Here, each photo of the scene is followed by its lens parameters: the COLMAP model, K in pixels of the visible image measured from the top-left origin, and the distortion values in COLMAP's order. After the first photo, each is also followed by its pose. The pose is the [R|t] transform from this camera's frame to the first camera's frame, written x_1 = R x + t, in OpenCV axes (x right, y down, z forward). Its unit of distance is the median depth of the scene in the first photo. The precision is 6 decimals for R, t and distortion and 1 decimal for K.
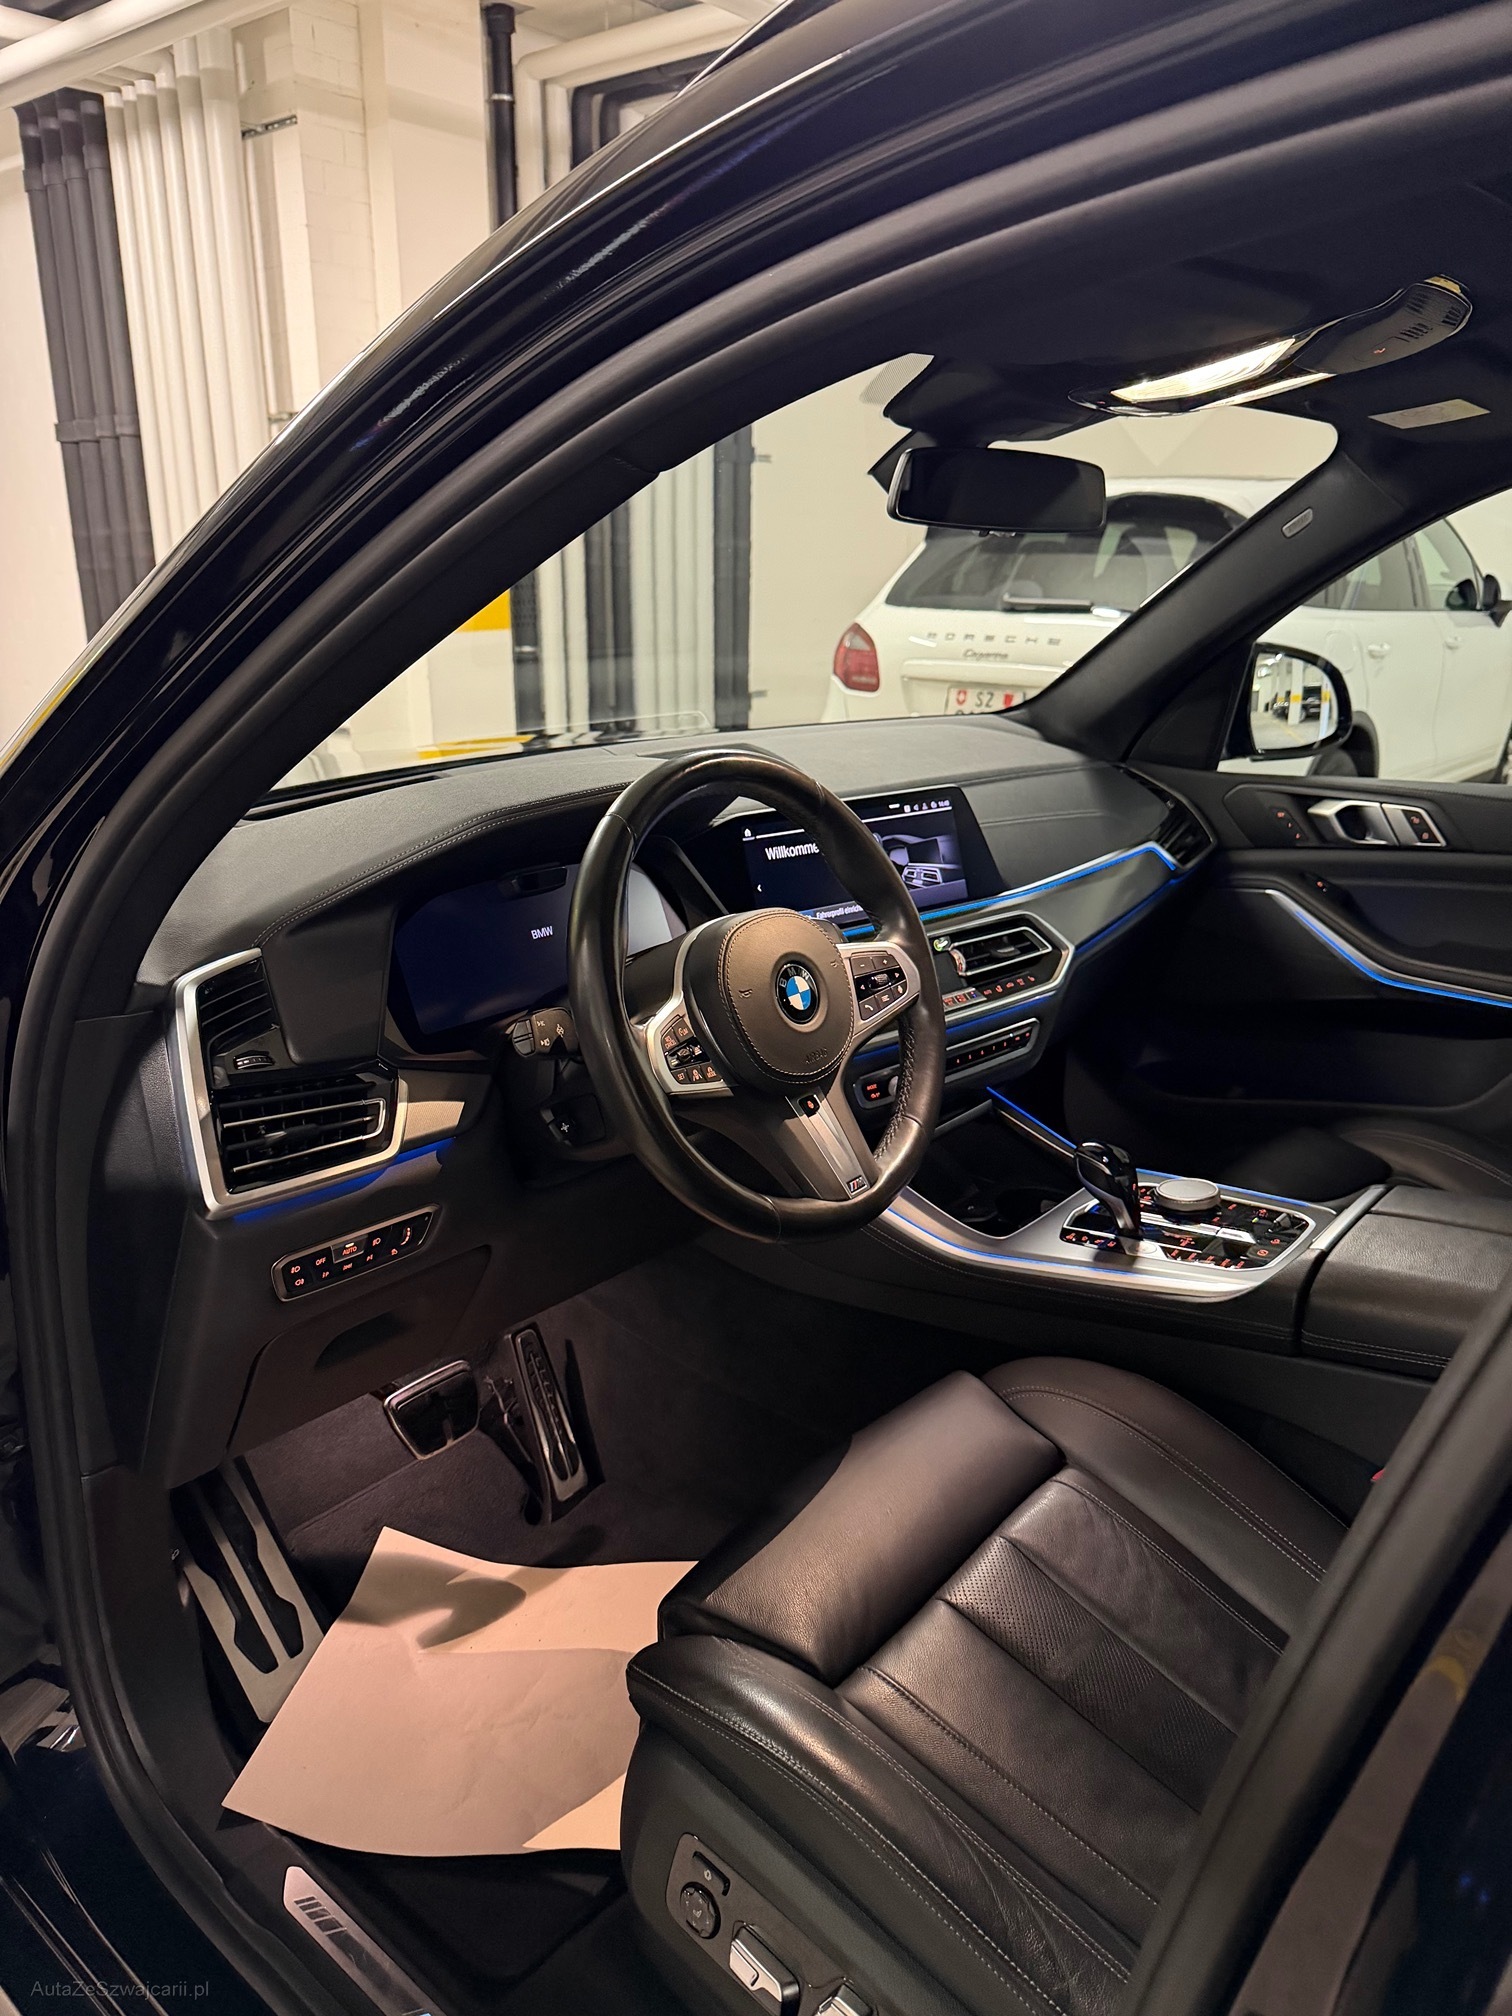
lens RADIAL K [[1420.3, 0, 756.0], [0, 1420.3, 1008.0], [0, 0, 1]] dist [0.097015, -0.208556]
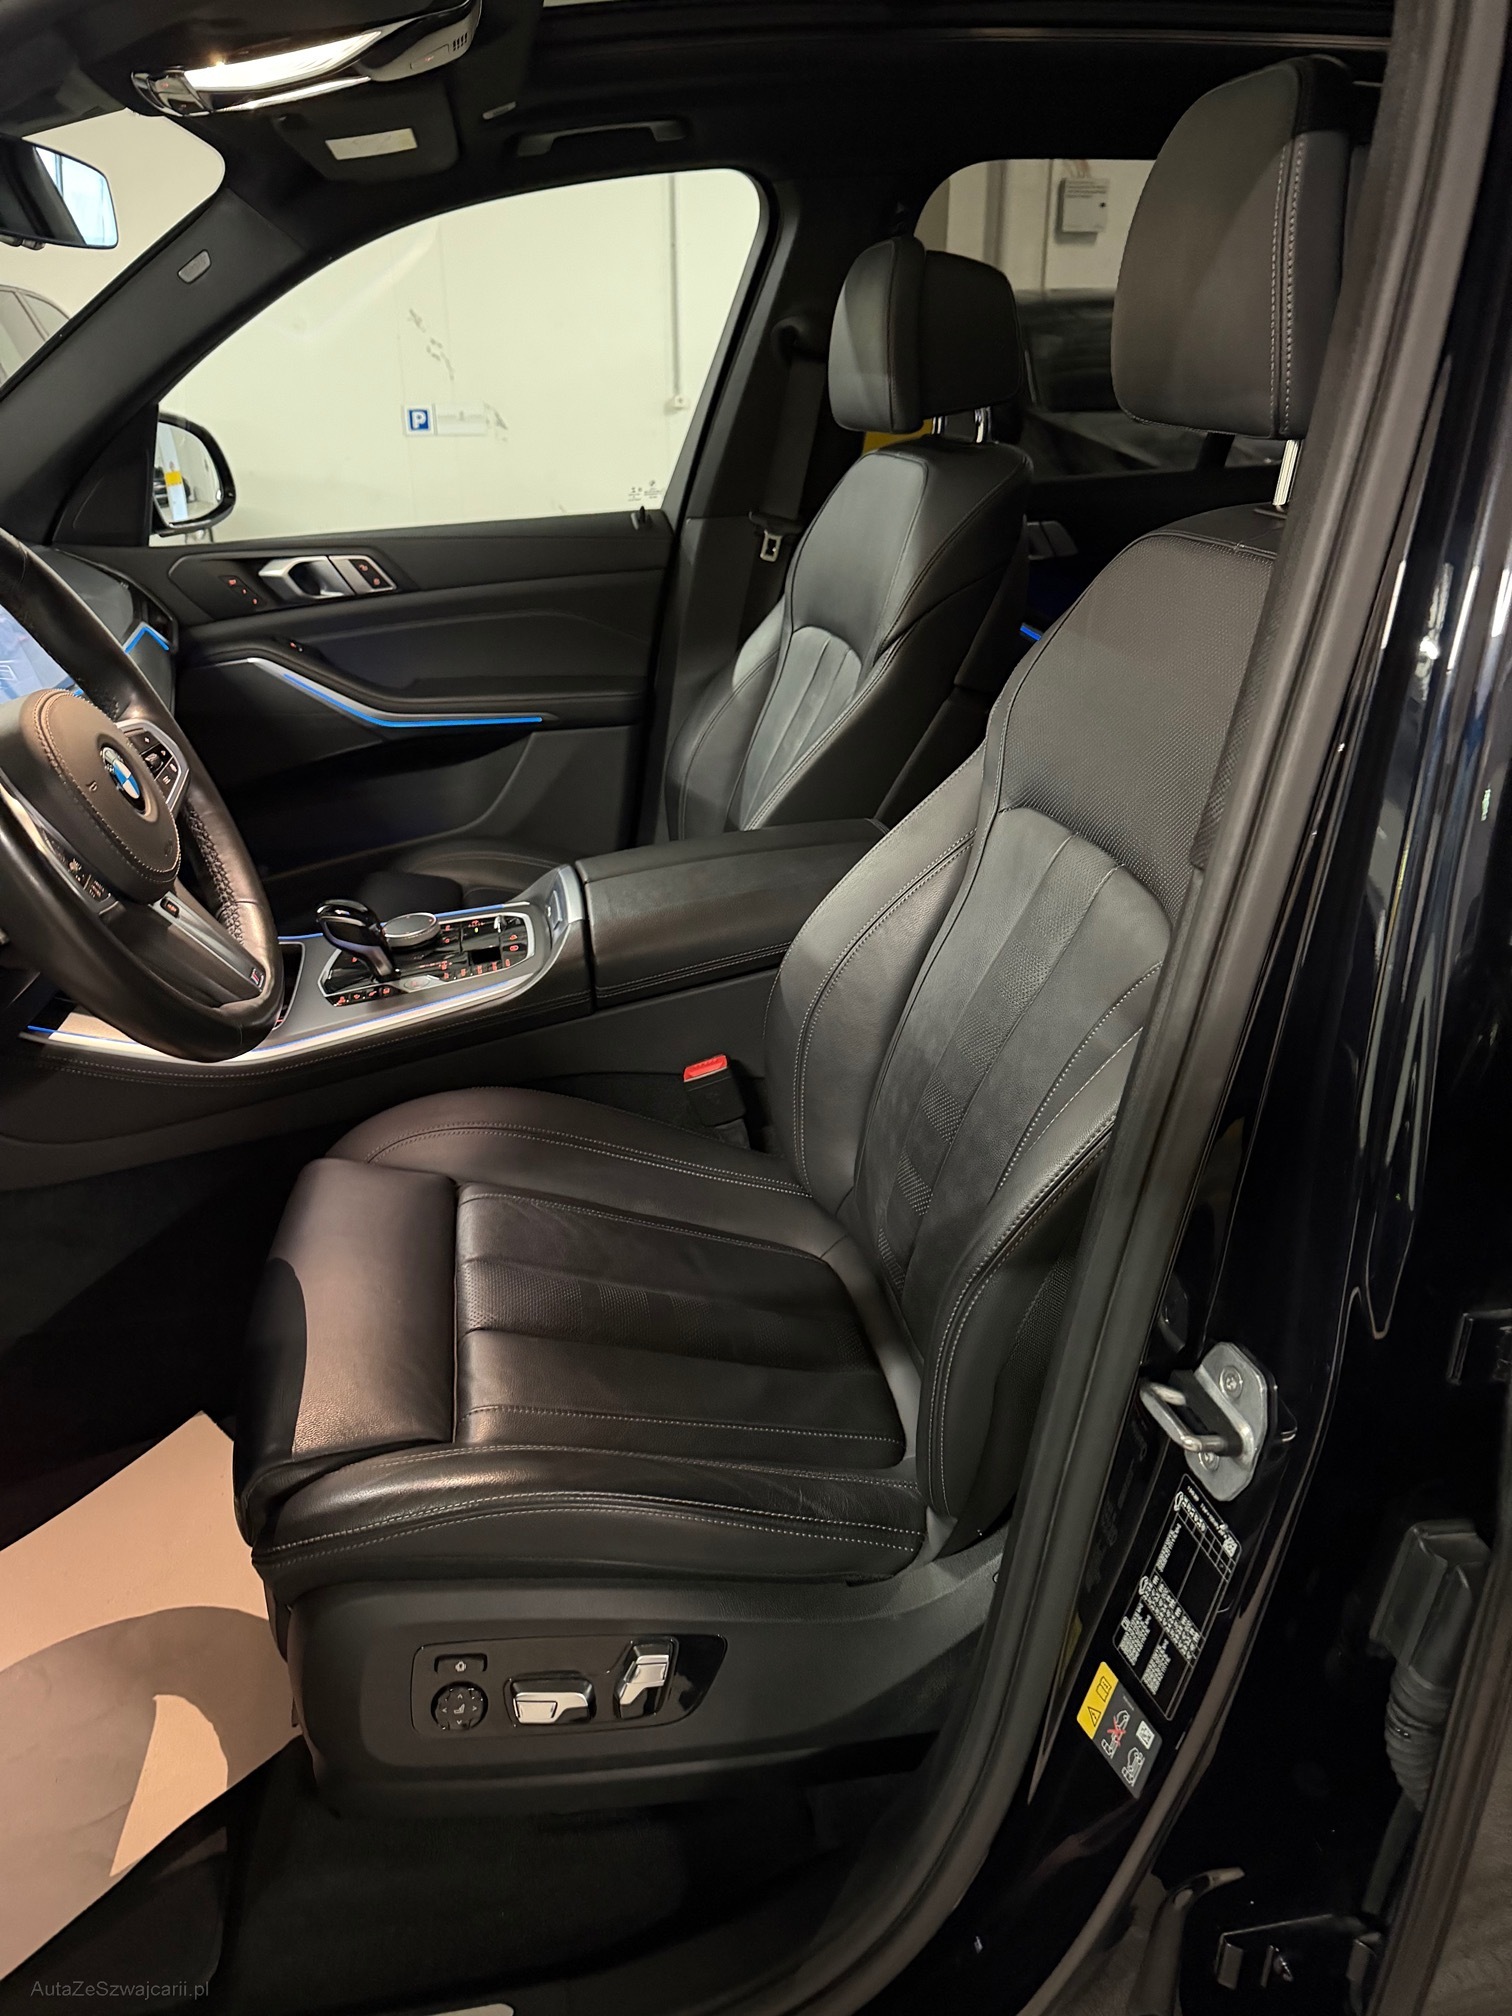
lens RADIAL K [[1420.3, 0, 756.0], [0, 1420.3, 1008.0], [0, 0, 1]] dist [0.097015, -0.208556]
pose [[0.613953, -0.331848, 0.716197, -0.228941], [0.250885, 0.942322, 0.221554, 0.013142], [-0.748410, 0.043660, 0.661798, 0.097851]]
